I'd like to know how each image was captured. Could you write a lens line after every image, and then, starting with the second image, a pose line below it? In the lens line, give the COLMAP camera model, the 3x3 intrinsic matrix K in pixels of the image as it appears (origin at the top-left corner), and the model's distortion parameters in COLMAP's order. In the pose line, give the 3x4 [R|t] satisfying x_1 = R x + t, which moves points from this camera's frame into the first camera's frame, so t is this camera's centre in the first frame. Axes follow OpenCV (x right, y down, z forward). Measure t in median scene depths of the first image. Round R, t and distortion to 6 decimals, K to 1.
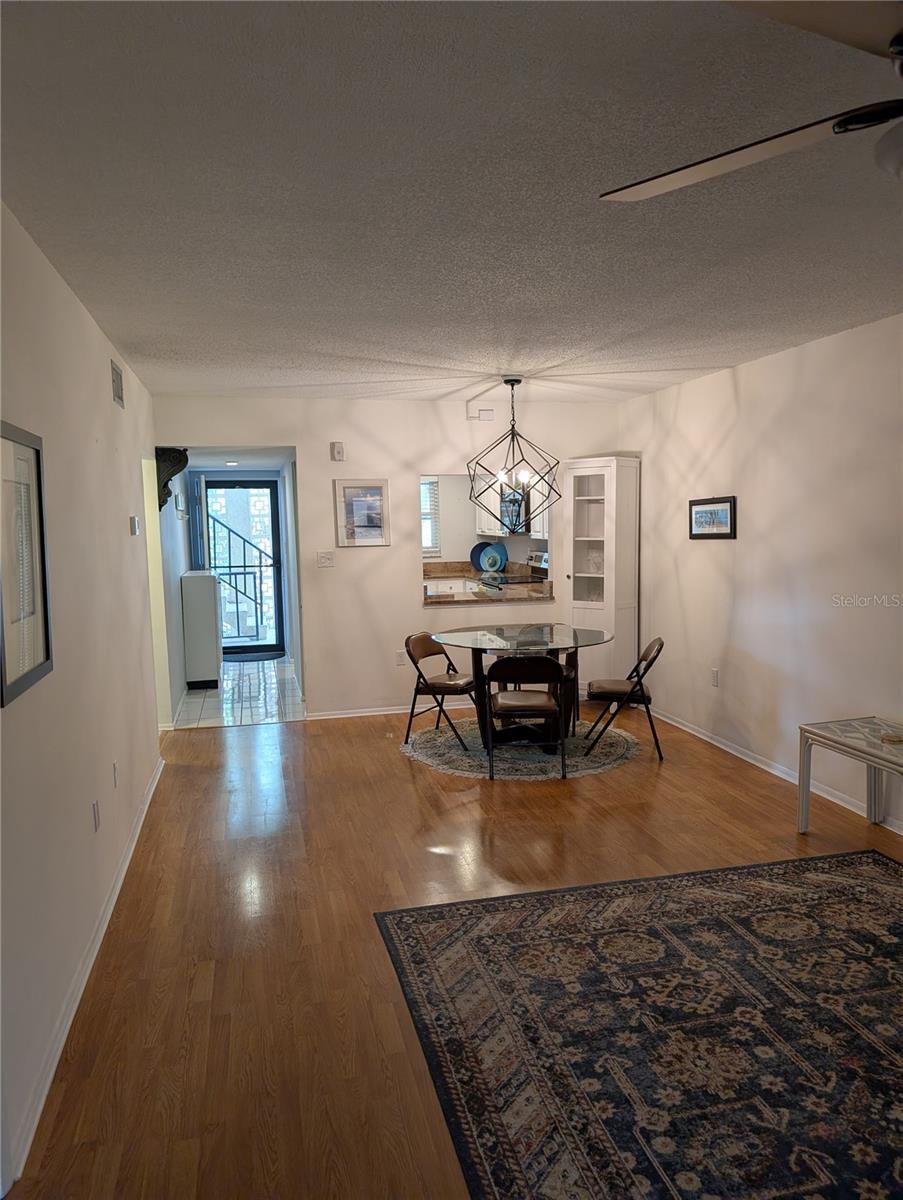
lens RADIAL K [[857.3, 0, 445.4], [0, 857.3, 600.9], [0, 0, 1]] dist [0.010225, -0.009978]
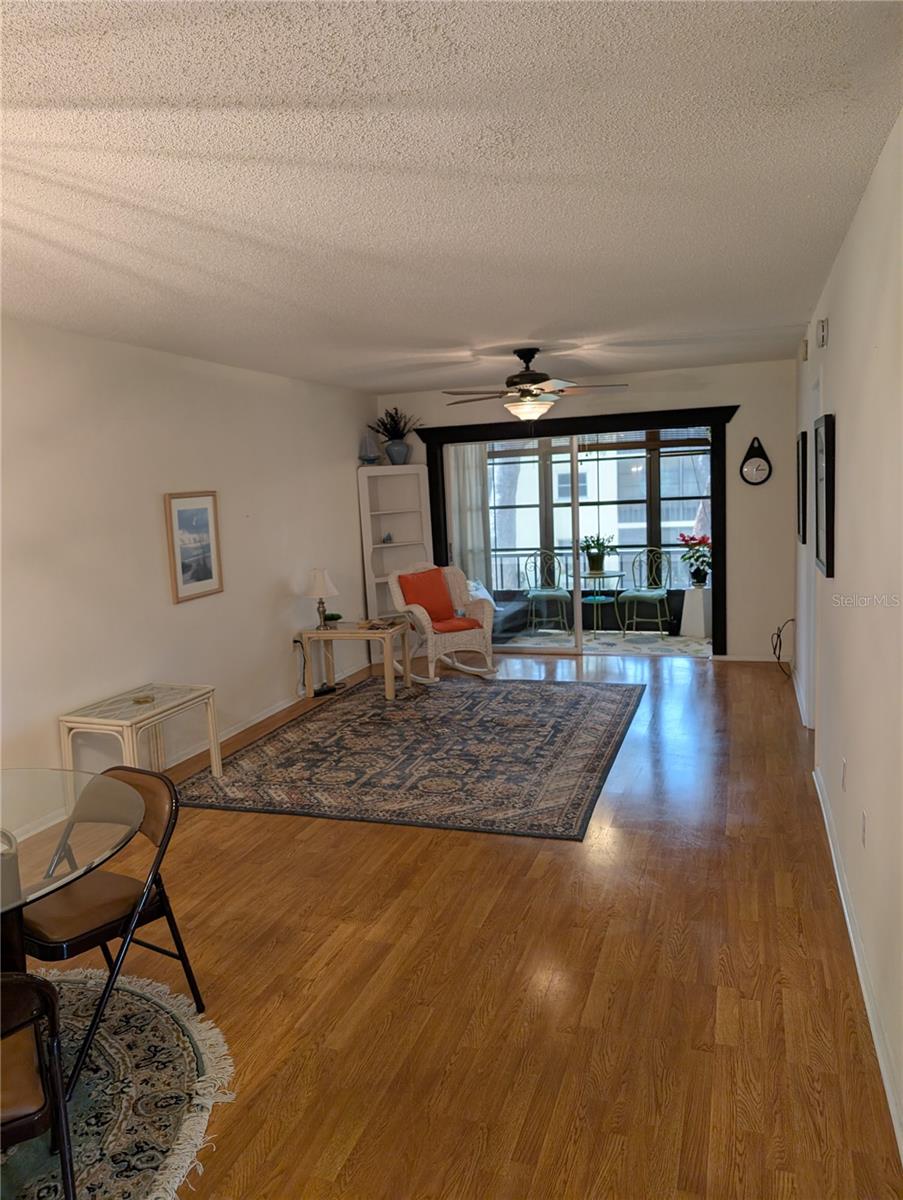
lens RADIAL K [[857.3, 0, 434.8], [0, 857.3, 596.2], [0, 0, 1]] dist [0.010225, -0.009978]
pose [[-0.840489, -0.009586, 0.541744, -0.627778], [0.118267, 0.972489, 0.200693, -0.232924], [-0.528764, 0.232751, -0.816232, 2.318066]]
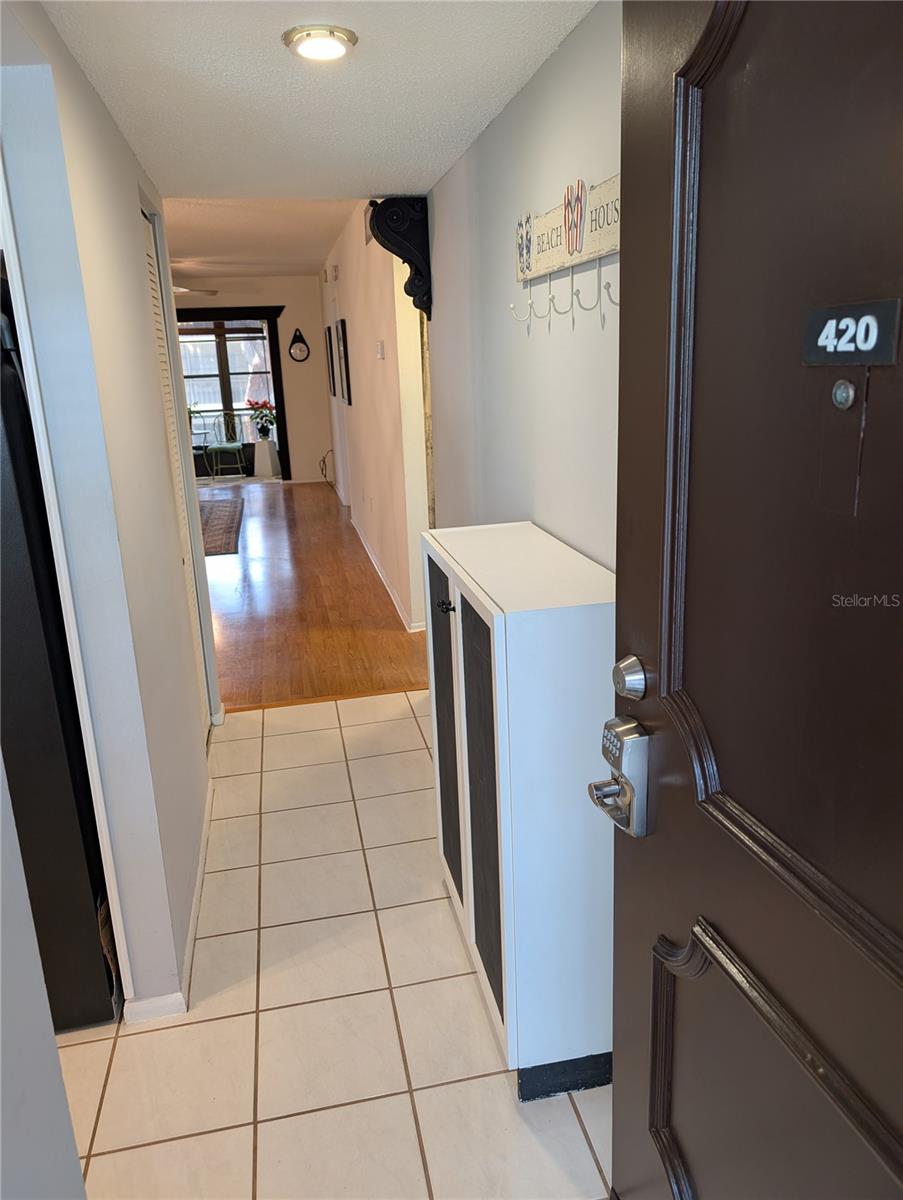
lens RADIAL K [[857.3, 0, 465.4], [0, 857.3, 578.6], [0, 0, 1]] dist [0.010225, -0.009978]
pose [[-0.998294, 0.054526, 0.020896, -0.801542], [0.058392, 0.934232, 0.351855, -0.326781], [-0.000337, 0.352474, -0.935821, 3.558465]]
